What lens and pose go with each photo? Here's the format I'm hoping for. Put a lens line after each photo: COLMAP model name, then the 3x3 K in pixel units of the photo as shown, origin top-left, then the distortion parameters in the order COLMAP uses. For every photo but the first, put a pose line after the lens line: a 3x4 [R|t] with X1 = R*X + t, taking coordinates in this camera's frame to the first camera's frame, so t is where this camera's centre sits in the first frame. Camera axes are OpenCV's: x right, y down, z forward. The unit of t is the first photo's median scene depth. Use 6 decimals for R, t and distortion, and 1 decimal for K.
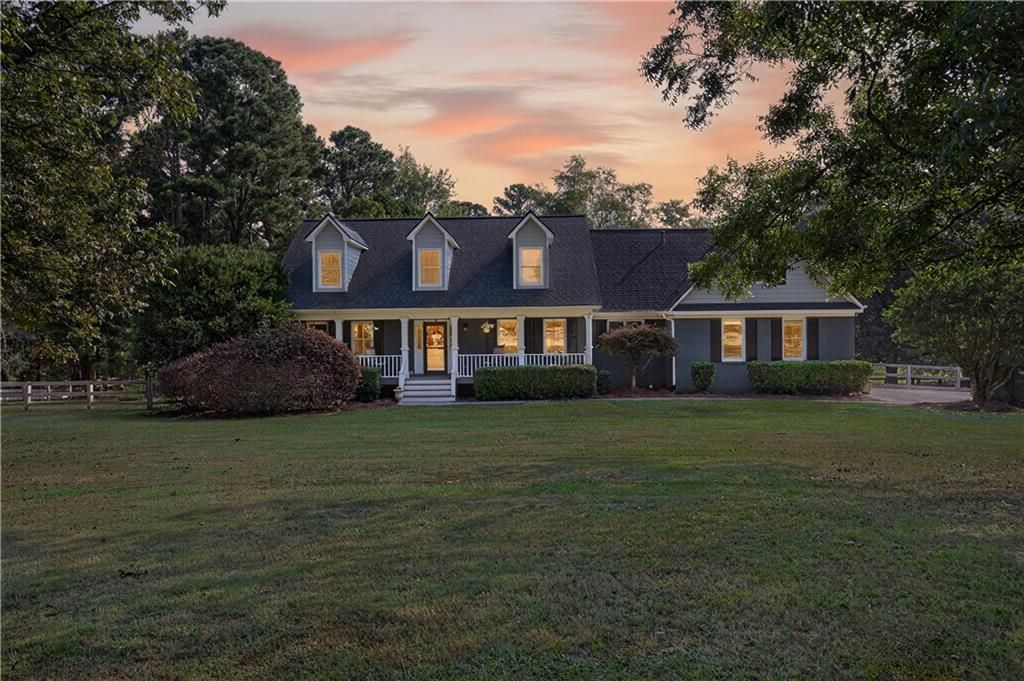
lens RADIAL K [[696.6, 0, 505.7], [0, 696.6, 341.3], [0, 0, 1]] dist [-0.012181, 0.003494]
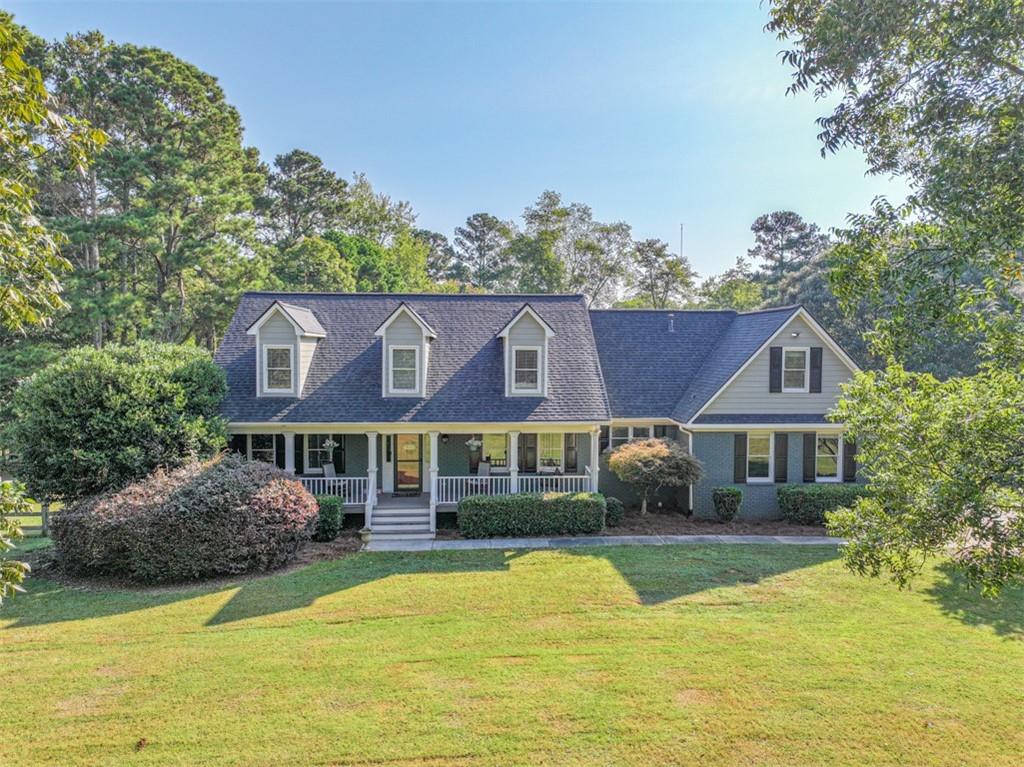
lens RADIAL K [[714.5, 0, 514.1], [0, 714.5, 378.7], [0, 0, 1]] dist [0.005033, 0.002113]
pose [[0.996793, 0.012403, 0.079058, -0.023067], [-0.014506, 0.999555, 0.026078, -0.059889], [-0.078699, -0.027141, 0.996529, 0.076839]]
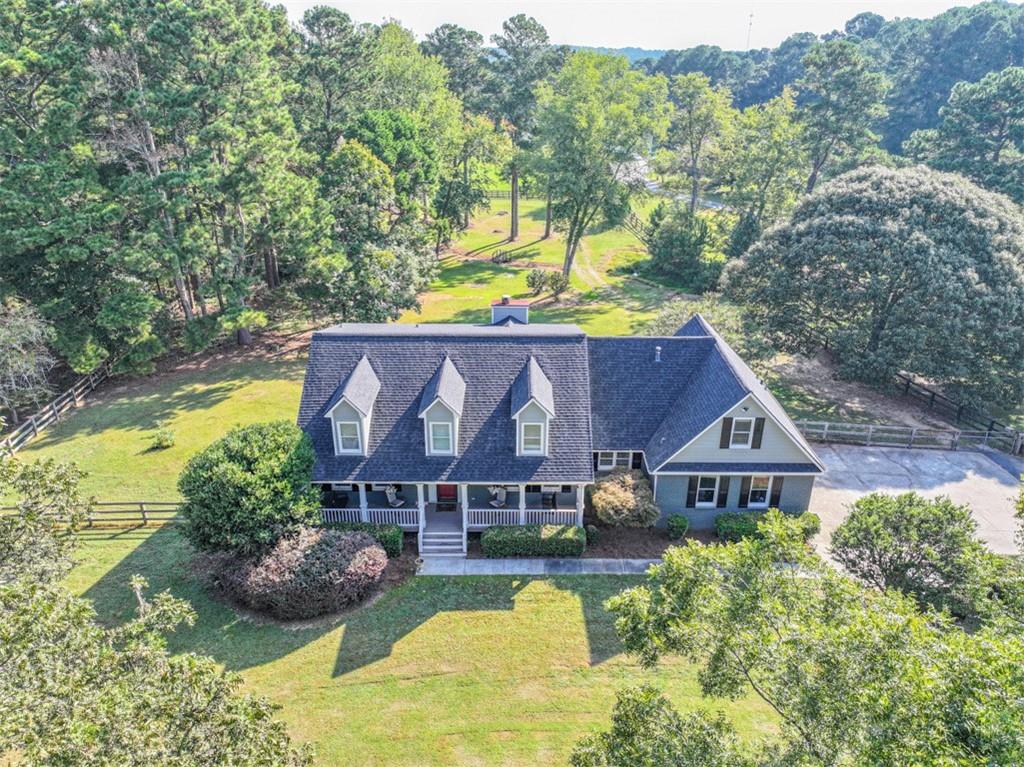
lens RADIAL K [[714.5, 0, 515.1], [0, 714.5, 376.4], [0, 0, 1]] dist [0.005033, 0.002113]
pose [[0.999769, 0.003370, 0.021230, -0.007842], [-0.011594, 0.916217, 0.400515, -0.328887], [-0.018101, -0.400669, 0.916044, 0.001105]]
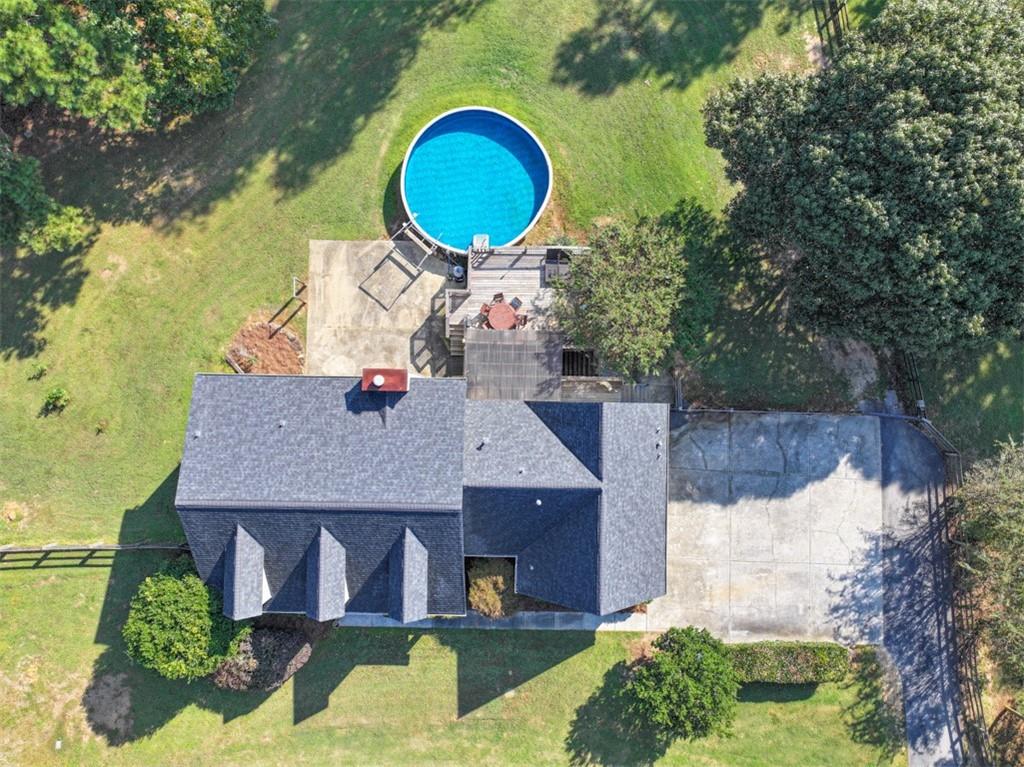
lens RADIAL K [[714.5, 0, 514.3], [0, 714.5, 381.4], [0, 0, 1]] dist [0.005033, 0.002113]
pose [[0.999882, -0.009150, 0.012356, 0.107468], [-0.011917, 0.046609, 0.998842, -0.725104], [-0.009715, -0.998871, 0.046494, 0.678377]]
